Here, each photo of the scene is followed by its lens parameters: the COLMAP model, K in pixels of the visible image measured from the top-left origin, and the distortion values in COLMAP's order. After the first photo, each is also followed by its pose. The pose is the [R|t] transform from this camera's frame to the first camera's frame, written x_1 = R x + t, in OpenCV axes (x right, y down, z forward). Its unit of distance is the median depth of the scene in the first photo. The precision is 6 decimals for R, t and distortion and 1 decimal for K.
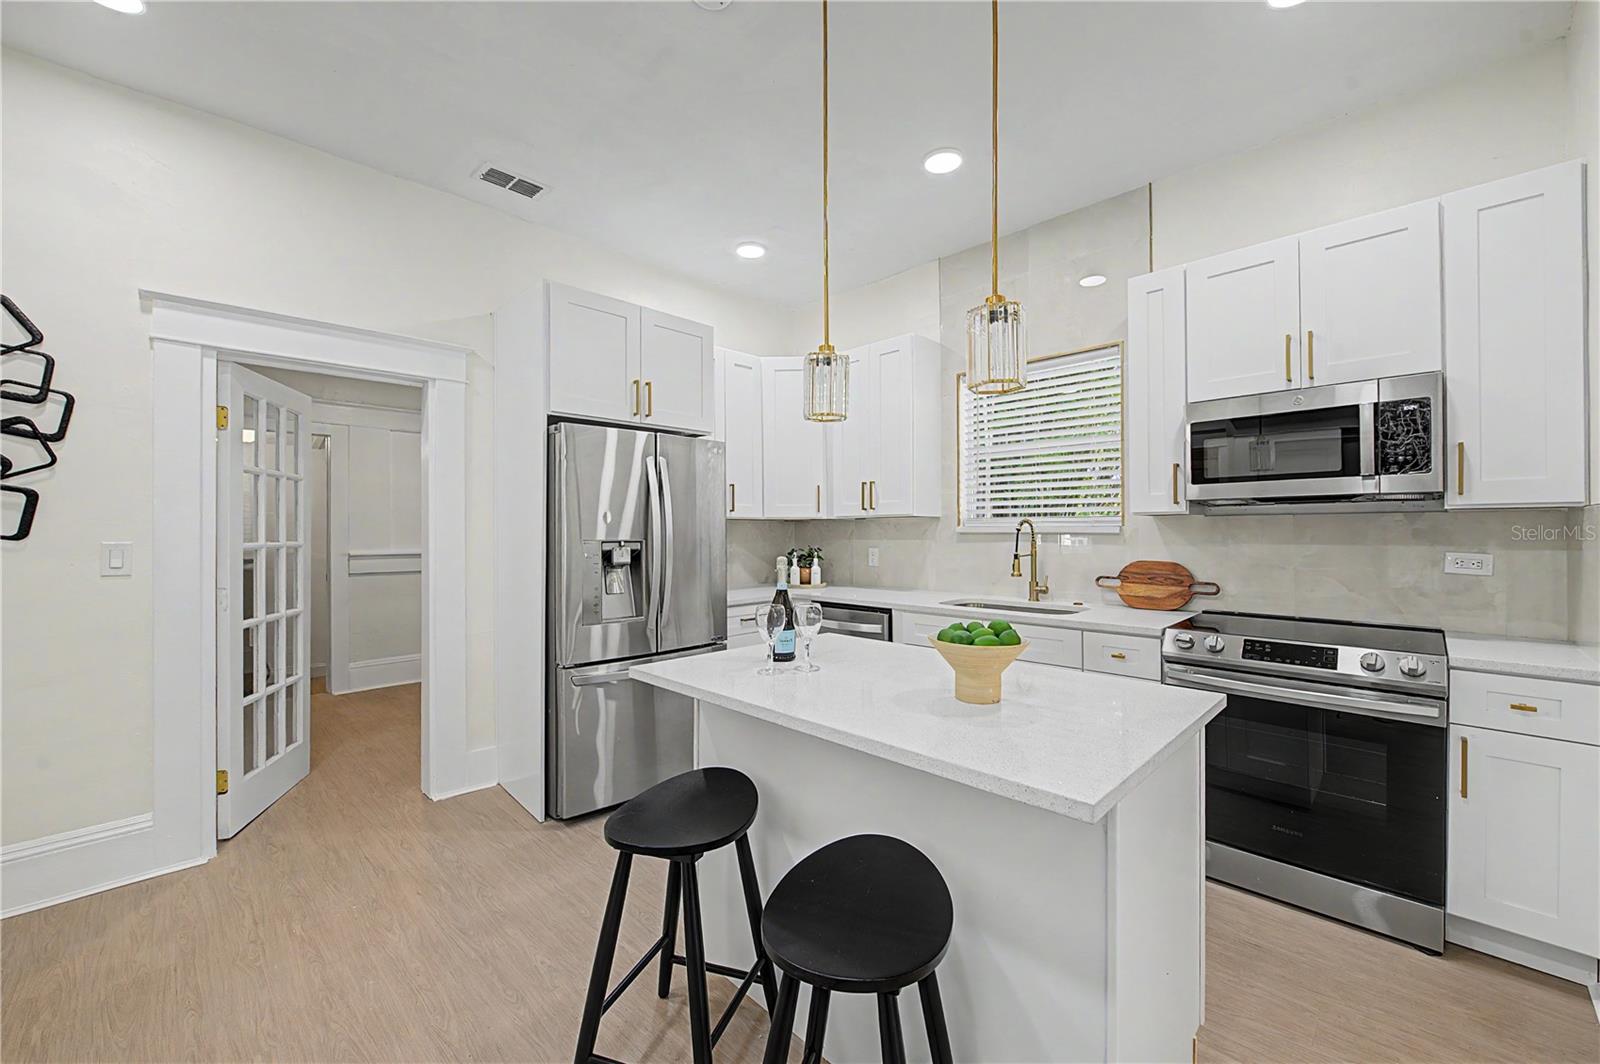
lens RADIAL K [[634.0, 0, 798.9], [0, 634.0, 530.2], [0, 0, 1]] dist [0.001280, -0.002163]
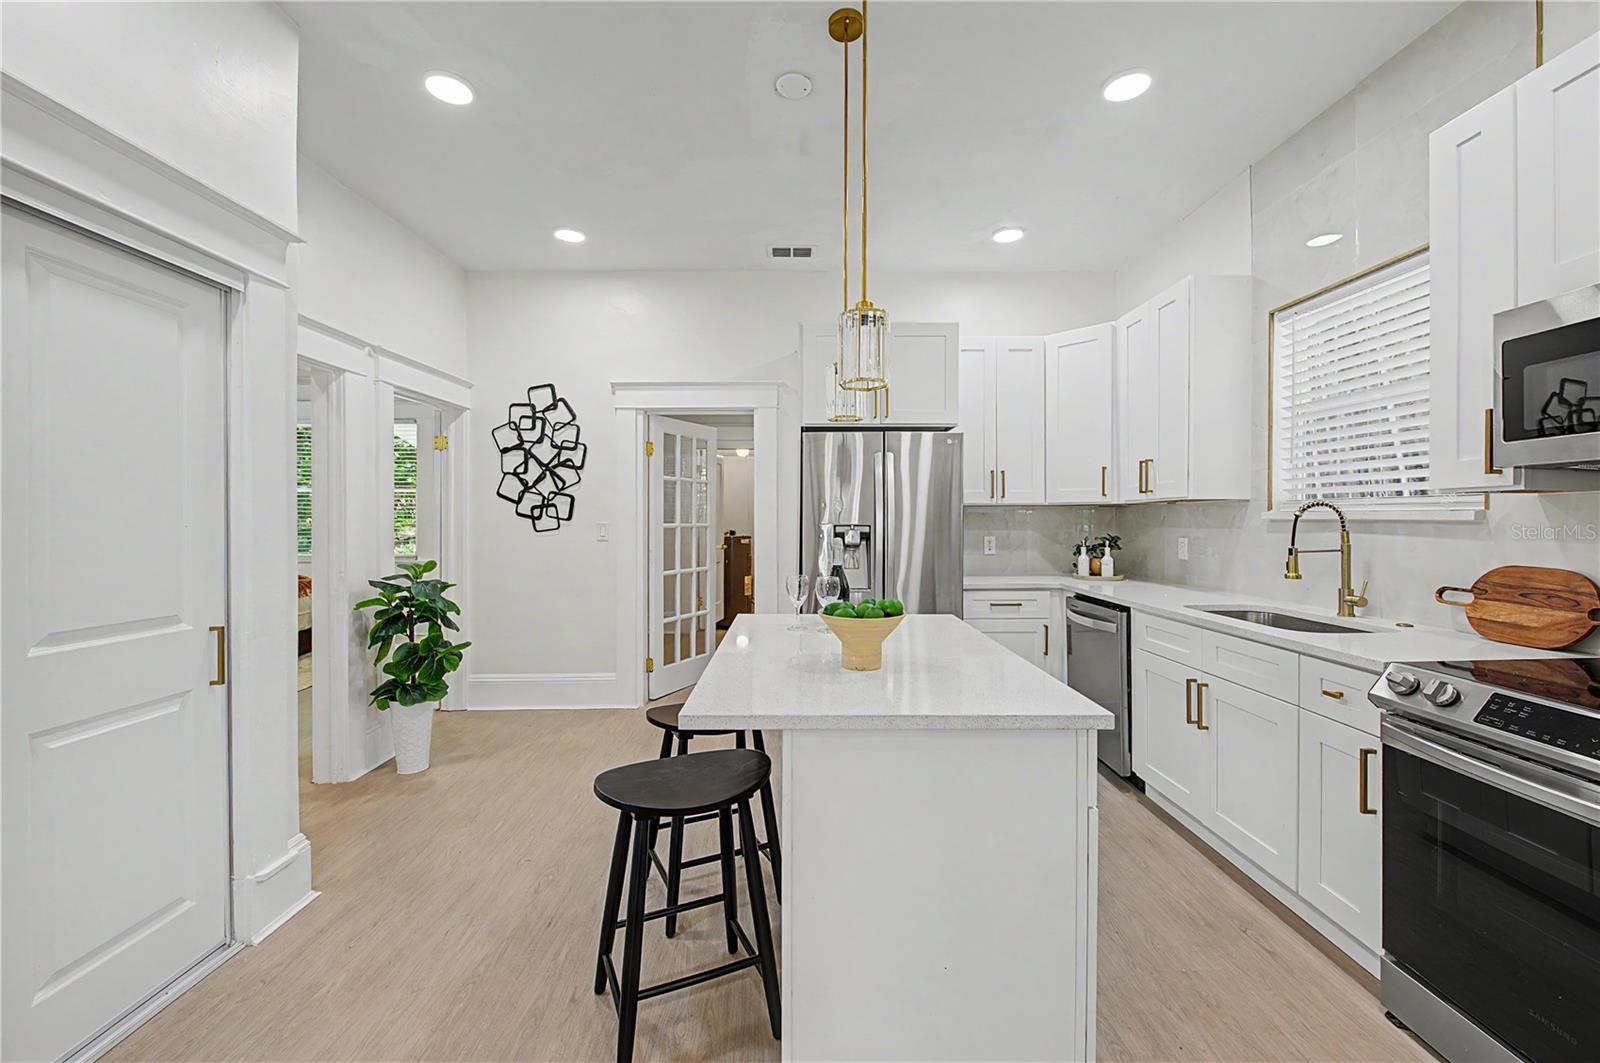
lens RADIAL K [[634.0, 0, 799.0], [0, 634.0, 525.1], [0, 0, 1]] dist [0.001280, -0.002163]
pose [[0.710528, 0.010246, -0.703594, 0.490108], [-0.001797, 0.999917, 0.012746, 0.002134], [0.703666, -0.007792, 0.710488, 0.070864]]
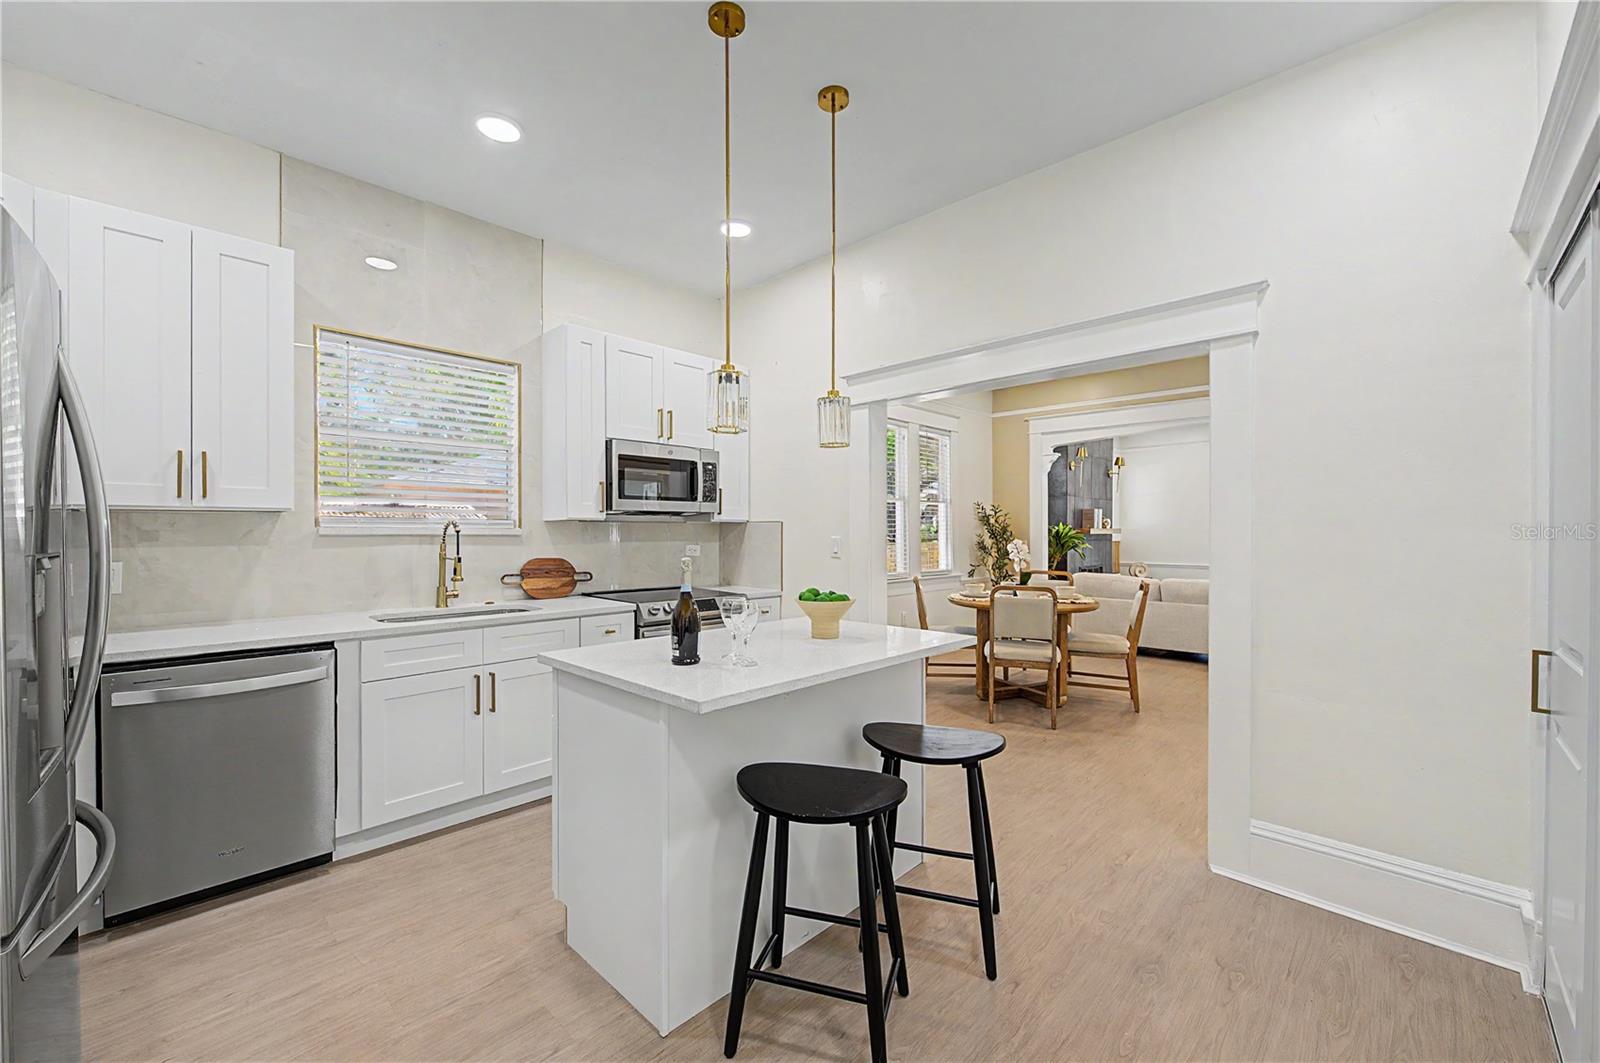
lens RADIAL K [[634.0, 0, 797.6], [0, 634.0, 533.4], [0, 0, 1]] dist [0.001280, -0.002163]
pose [[-0.012621, 0.001057, 0.999920, -0.650673], [-0.001411, 0.999998, -0.001075, 0.002786], [-0.999919, -0.001425, -0.012620, 0.545316]]
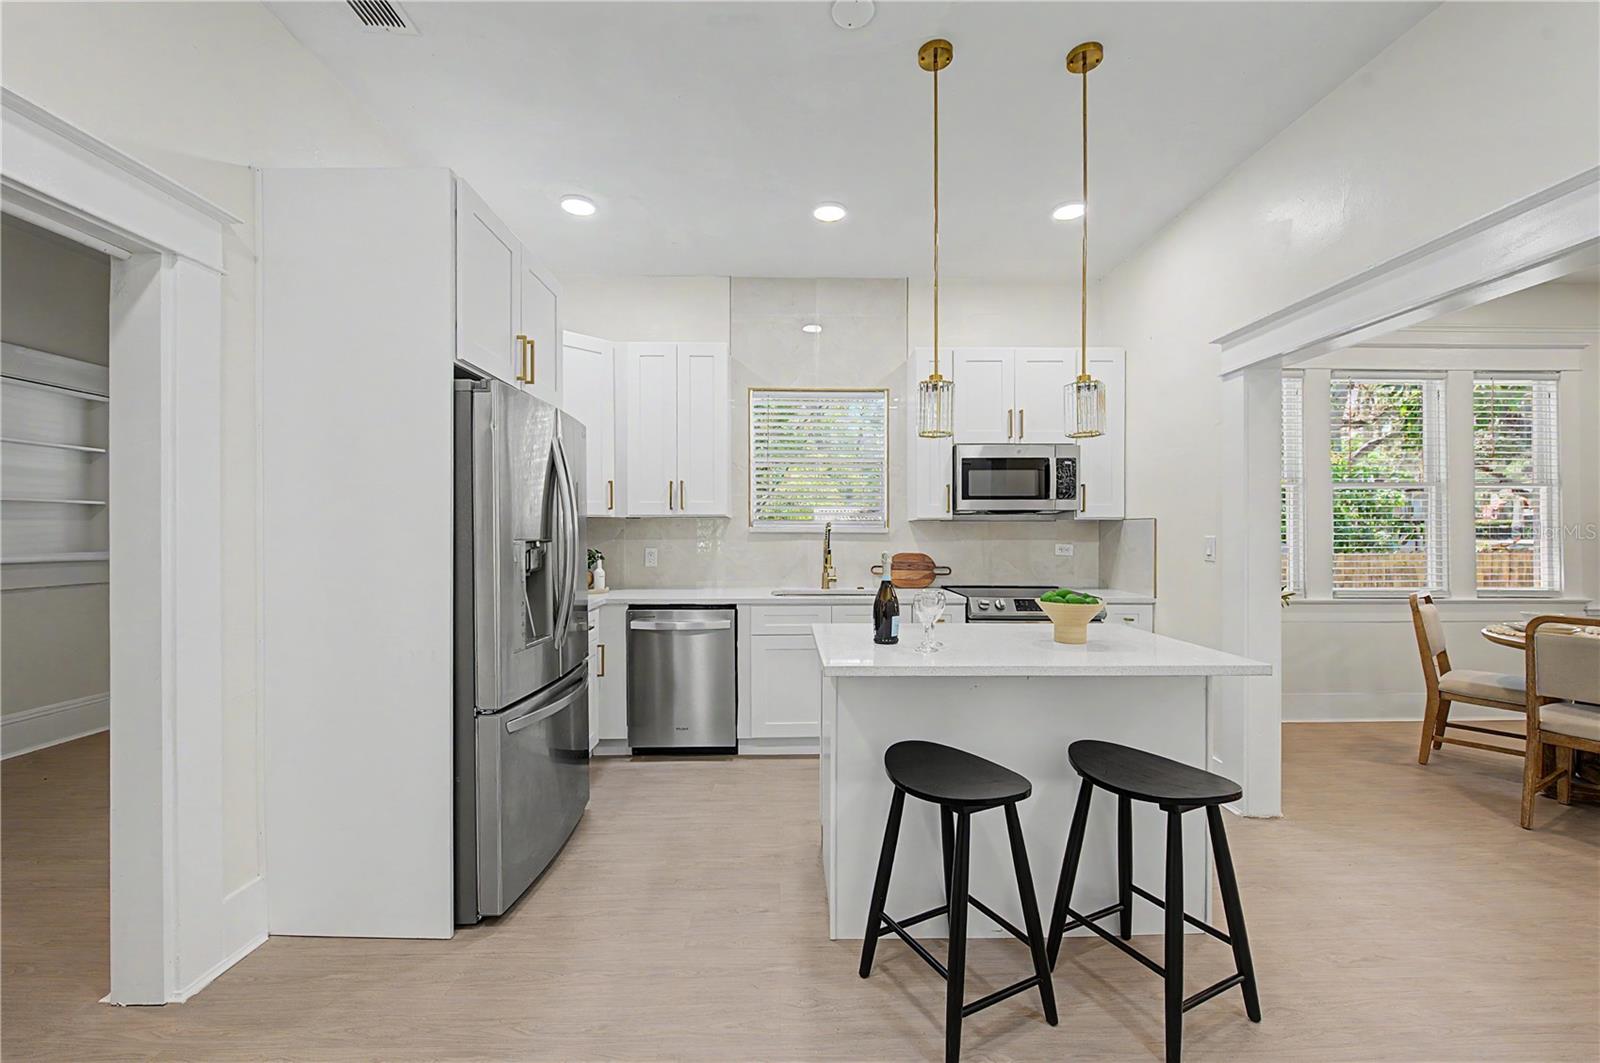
lens RADIAL K [[634.0, 0, 799.1], [0, 634.0, 534.4], [0, 0, 1]] dist [0.001280, -0.002163]
pose [[0.693383, 0.000785, 0.720569, -0.611184], [-0.003693, 0.999990, 0.002464, 0.005623], [-0.720560, -0.004369, 0.693379, 0.215985]]
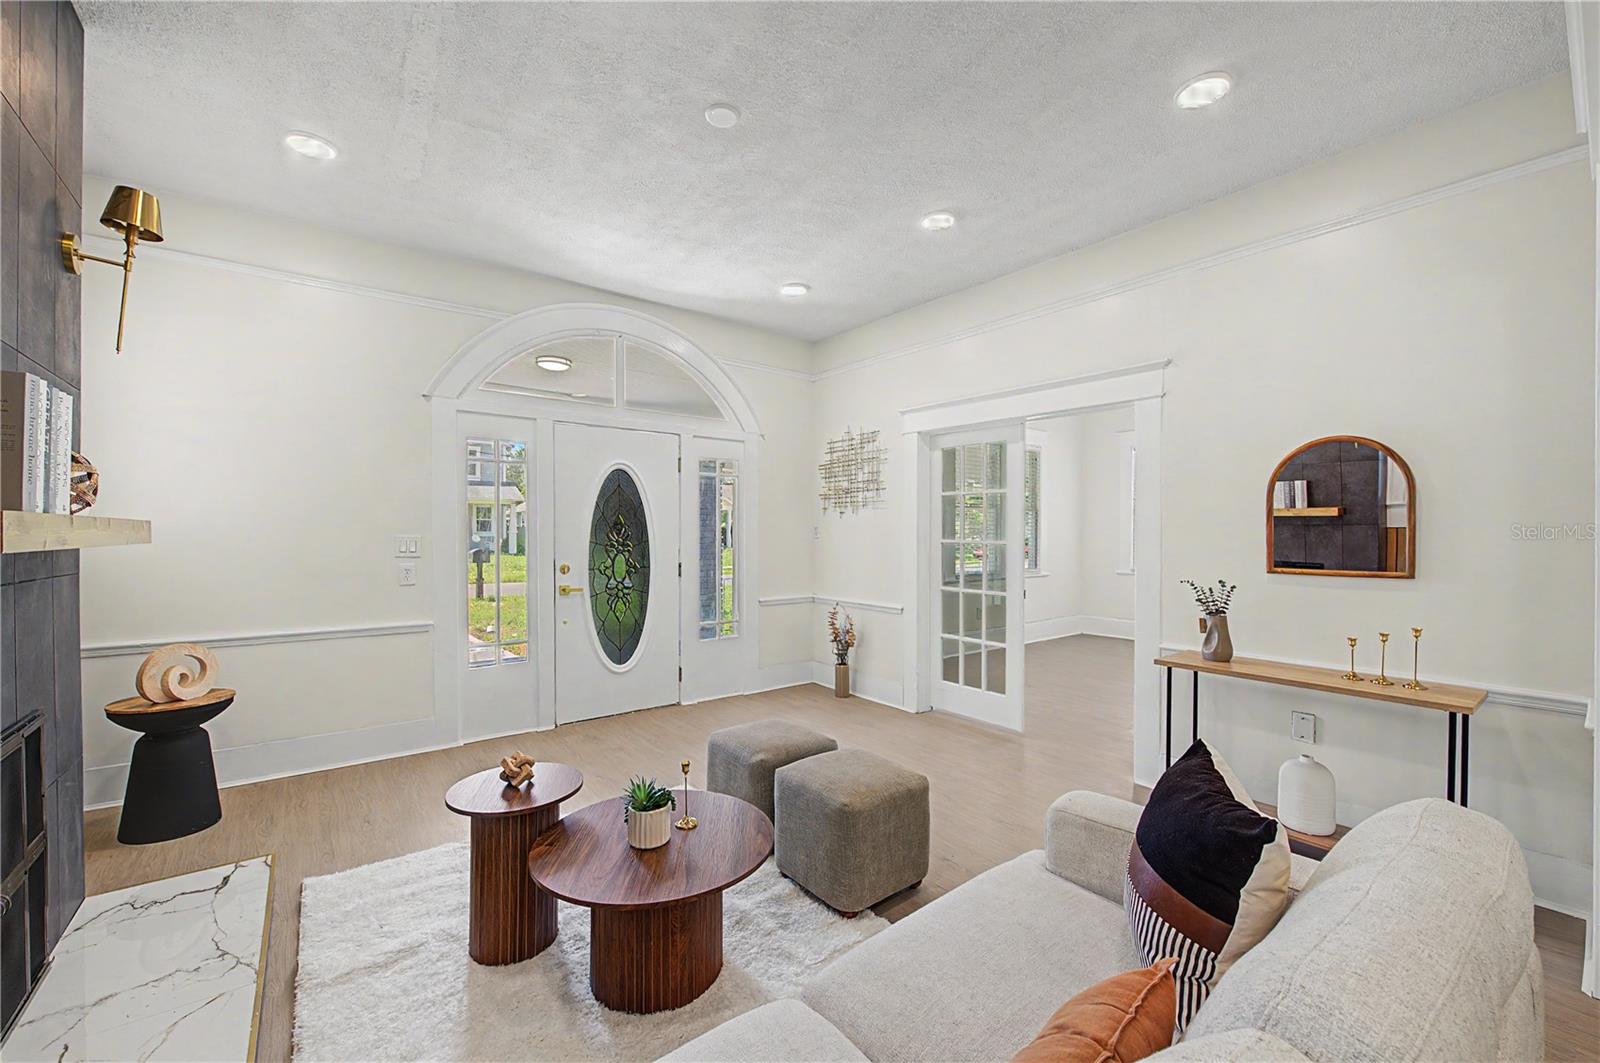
lens RADIAL K [[634.0, 0, 803.8], [0, 634.0, 543.6], [0, 0, 1]] dist [0.001280, -0.002163]
pose [[-0.992506, -0.003342, 0.122153, 1.641409], [-0.002283, 0.999959, 0.008805, -0.006219], [-0.122178, 0.008460, -0.992472, -0.484179]]
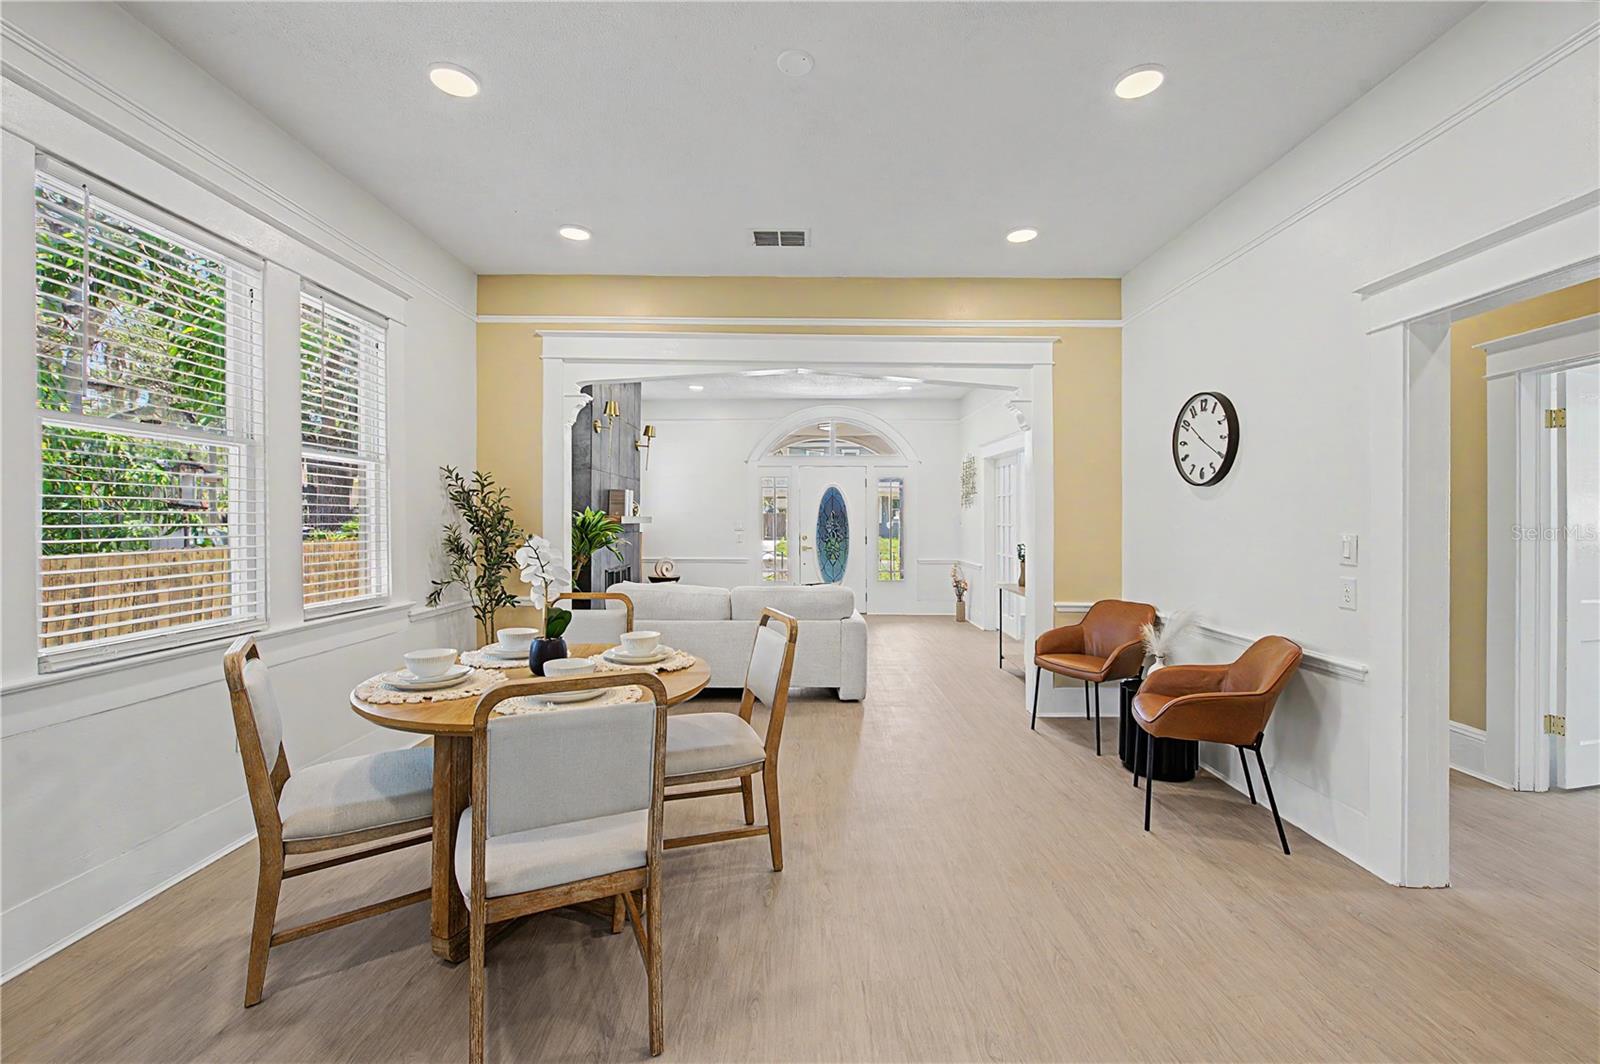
lens RADIAL K [[634.0, 0, 806.1], [0, 634.0, 522.6], [0, 0, 1]] dist [0.001280, -0.002163]
pose [[-0.712991, -0.001110, 0.701172, 0.282462], [-0.003112, 0.999994, -0.001582, -0.001292], [-0.701166, -0.003309, -0.712990, 0.251506]]
